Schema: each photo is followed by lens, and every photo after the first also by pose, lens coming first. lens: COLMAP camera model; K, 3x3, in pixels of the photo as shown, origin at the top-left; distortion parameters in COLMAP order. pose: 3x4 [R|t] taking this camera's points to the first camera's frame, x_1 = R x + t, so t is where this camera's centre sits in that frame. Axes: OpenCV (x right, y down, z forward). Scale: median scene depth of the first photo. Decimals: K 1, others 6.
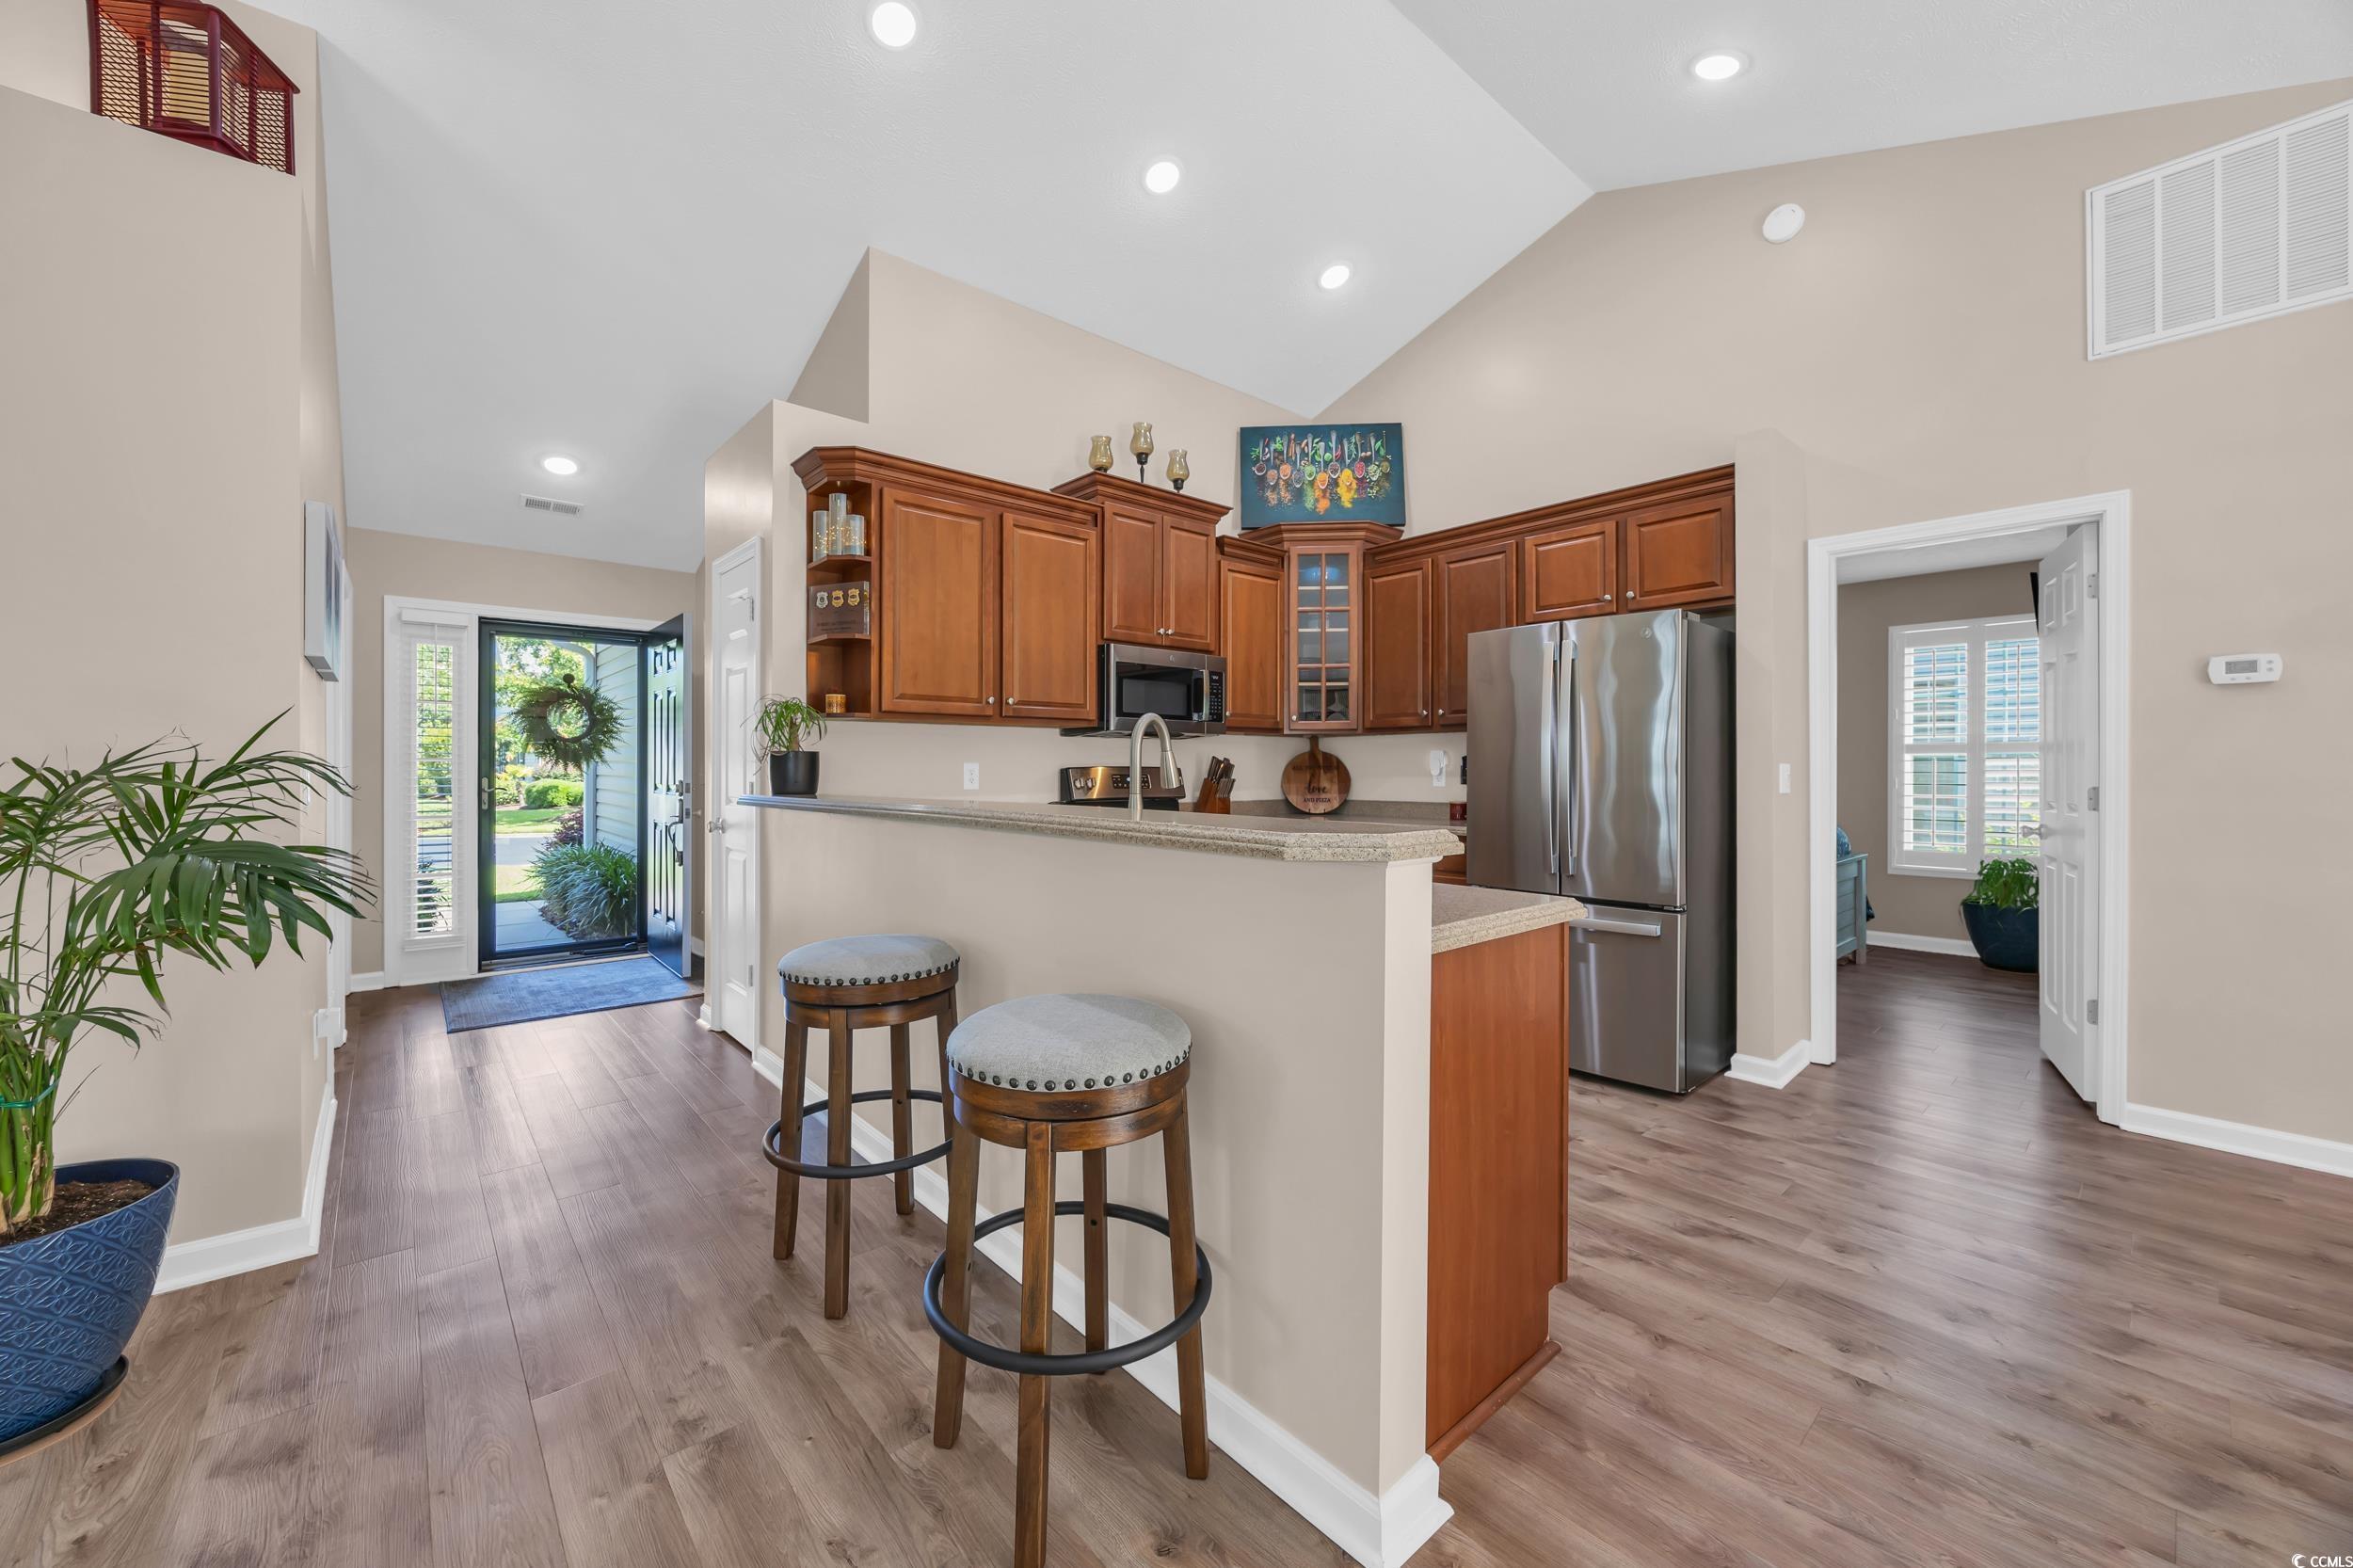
lens RADIAL K [[886.2, 0, 1161.7], [0, 886.2, 777.1], [0, 0, 1]] dist [-0.008399, 0.000229]
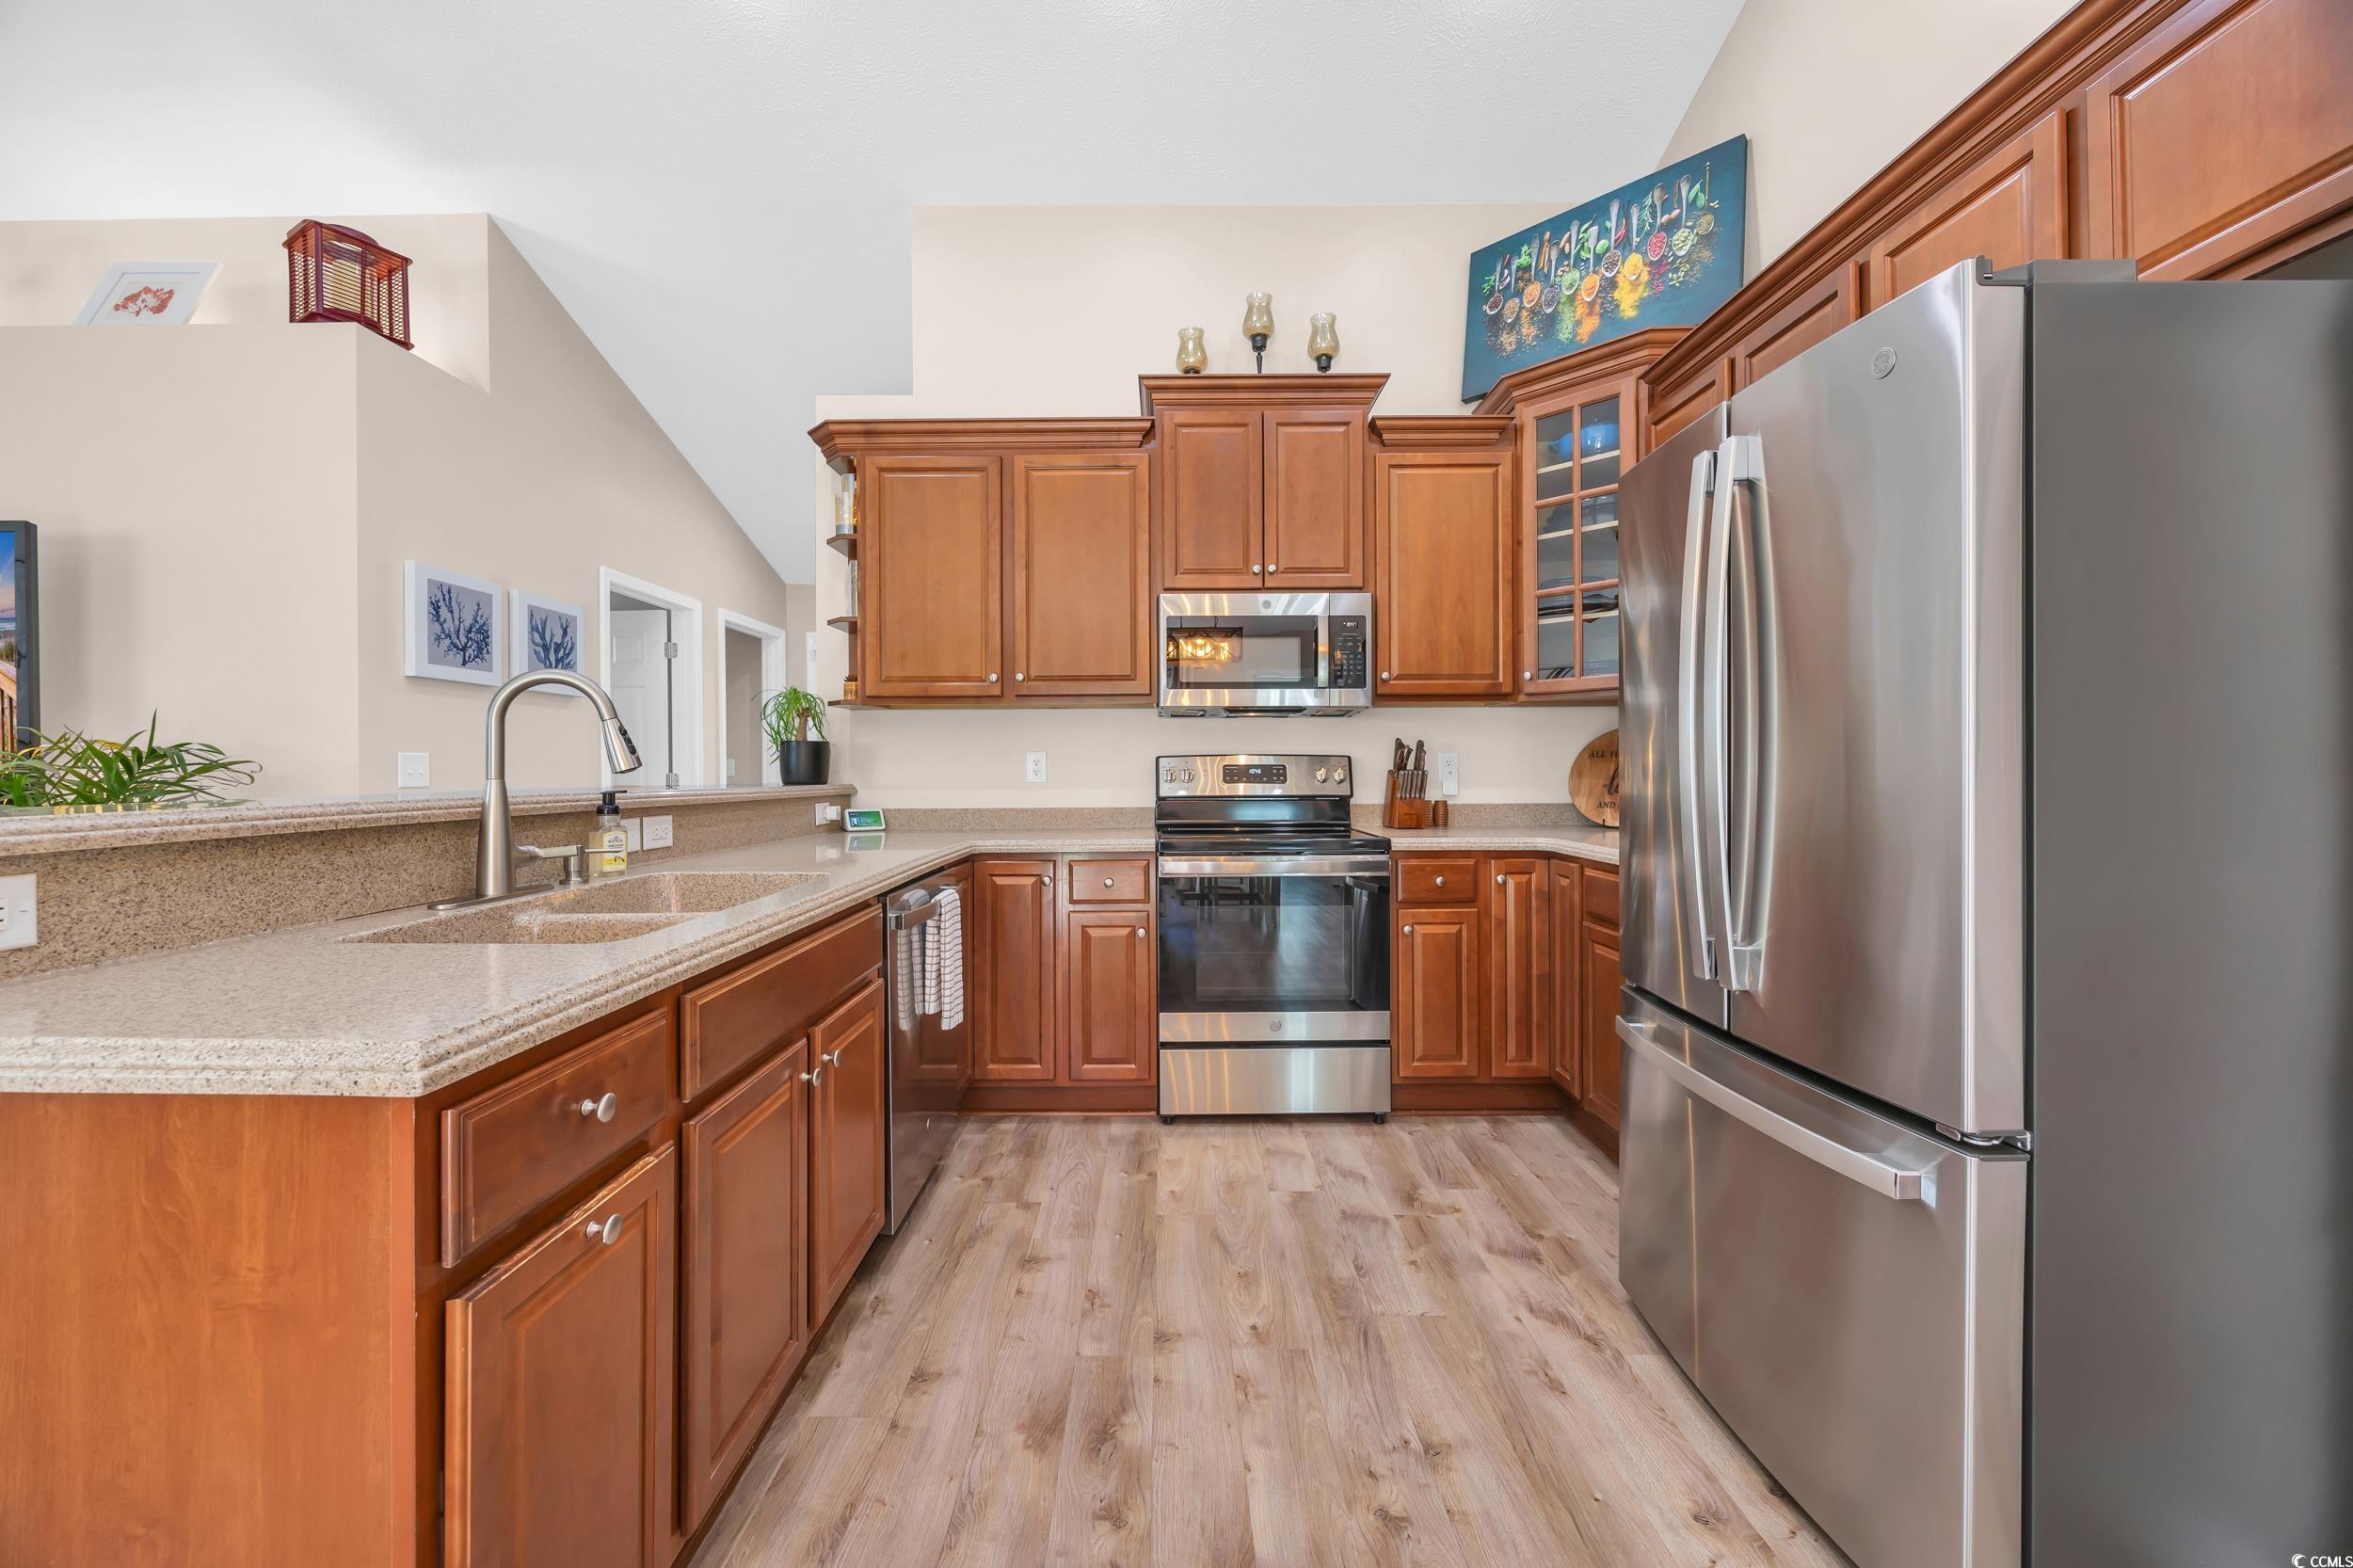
lens RADIAL K [[886.2, 0, 1161.7], [0, 886.2, 777.1], [0, 0, 1]] dist [-0.008399, 0.000229]
pose [[0.751513, 0.002994, -0.659711, 0.367988], [-0.003885, 0.999992, 0.000112, 0.006359], [0.659706, 0.002479, 0.751519, 0.347330]]
